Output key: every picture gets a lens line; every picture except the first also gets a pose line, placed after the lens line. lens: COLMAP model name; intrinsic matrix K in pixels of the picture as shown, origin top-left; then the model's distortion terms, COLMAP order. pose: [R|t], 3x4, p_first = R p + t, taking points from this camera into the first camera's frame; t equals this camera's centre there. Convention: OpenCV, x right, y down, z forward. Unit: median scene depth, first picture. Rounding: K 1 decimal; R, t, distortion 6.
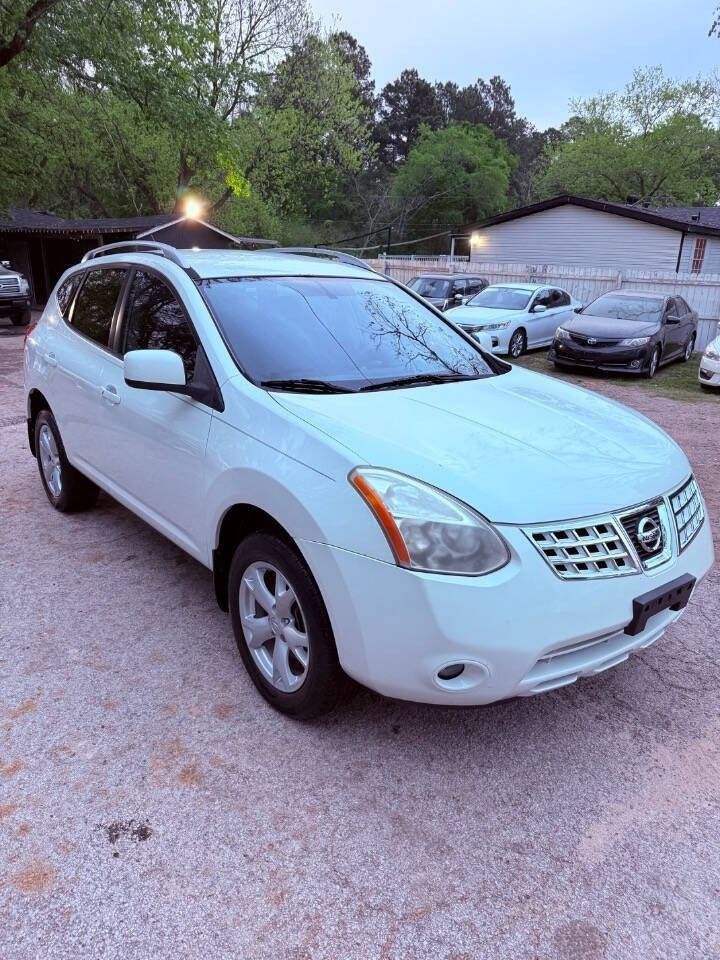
lens RADIAL K [[682.1, 0, 360.0], [0, 682.1, 480.0], [0, 0, 1]] dist [-0.001884, -0.008334]
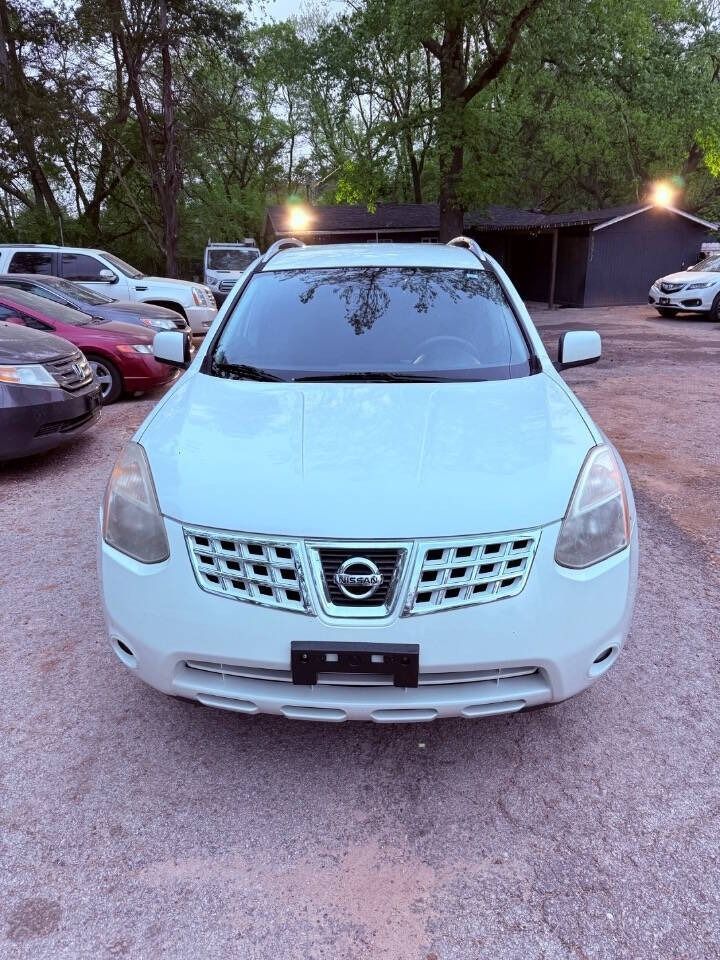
lens RADIAL K [[682.1, 0, 360.0], [0, 682.1, 480.0], [0, 0, 1]] dist [-0.001884, -0.008334]
pose [[0.752255, 0.176518, -0.634786, 0.995390], [-0.170588, 0.982772, 0.071128, -0.101938], [0.636406, 0.054781, 0.769407, 0.396699]]
